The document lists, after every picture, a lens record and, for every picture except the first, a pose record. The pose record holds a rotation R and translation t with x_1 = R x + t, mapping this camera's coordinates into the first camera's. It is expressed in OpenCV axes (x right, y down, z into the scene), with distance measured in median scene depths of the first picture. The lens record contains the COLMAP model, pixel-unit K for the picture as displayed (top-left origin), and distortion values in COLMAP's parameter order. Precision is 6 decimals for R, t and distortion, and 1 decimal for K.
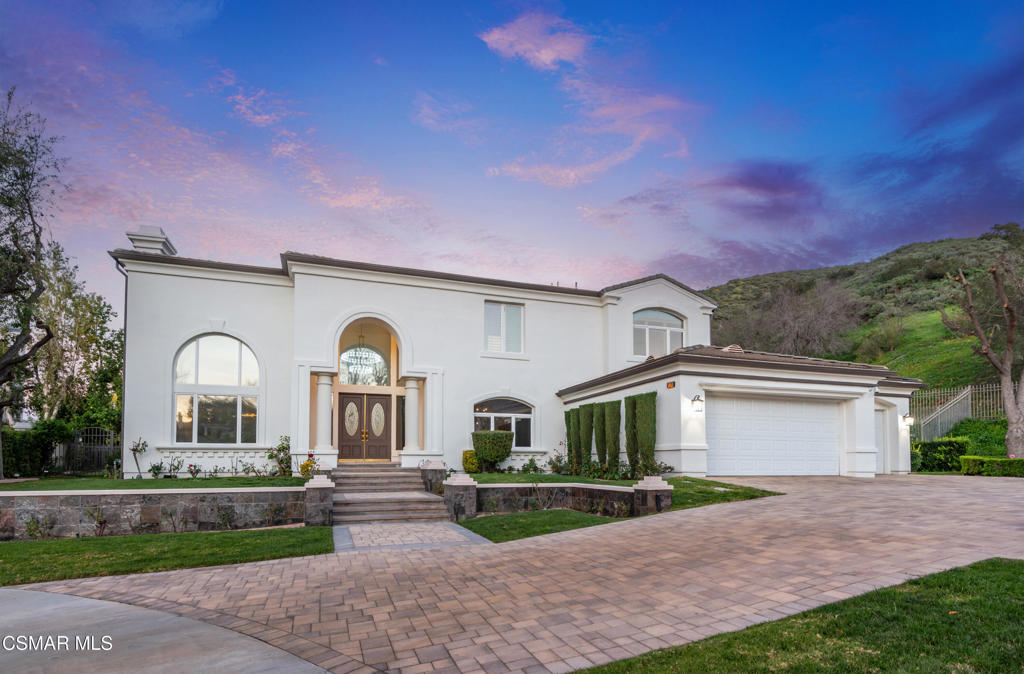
lens RADIAL K [[521.5, 0, 512.0], [0, 521.5, 337.0], [0, 0, 1]] dist [0.035905, -0.024048]
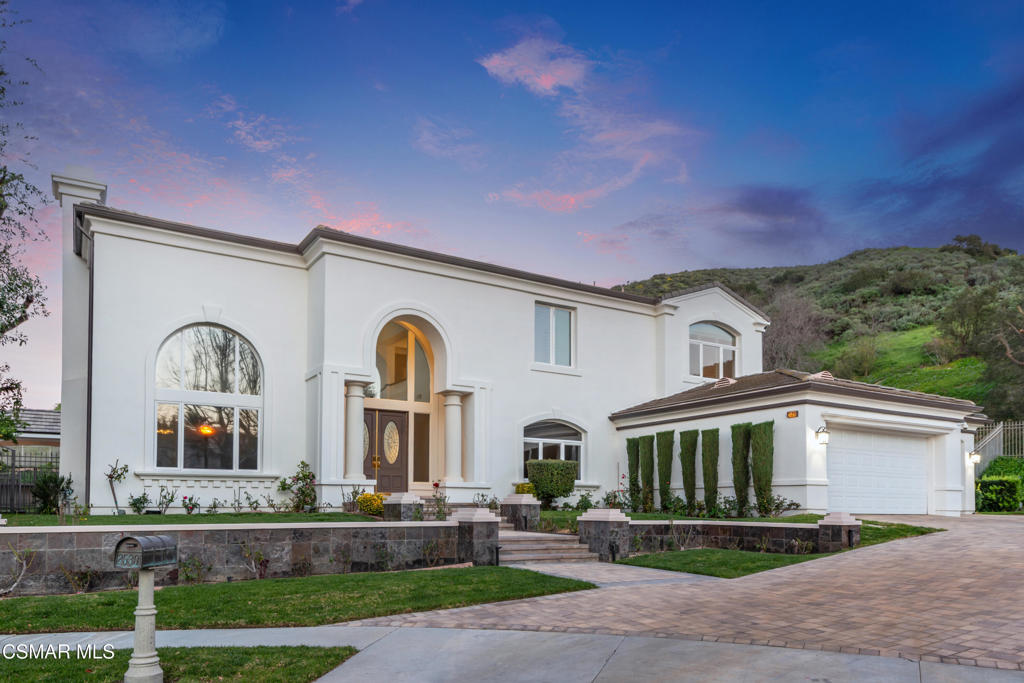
lens RADIAL K [[704.8, 0, 512.0], [0, 704.8, 341.5], [0, 0, 1]] dist [0.030509, -0.000842]
pose [[0.976956, 0.053737, 0.206565, -0.348631], [-0.055999, 0.998418, 0.005113, -0.011805], [-0.205964, -0.016562, 0.978419, -0.088348]]
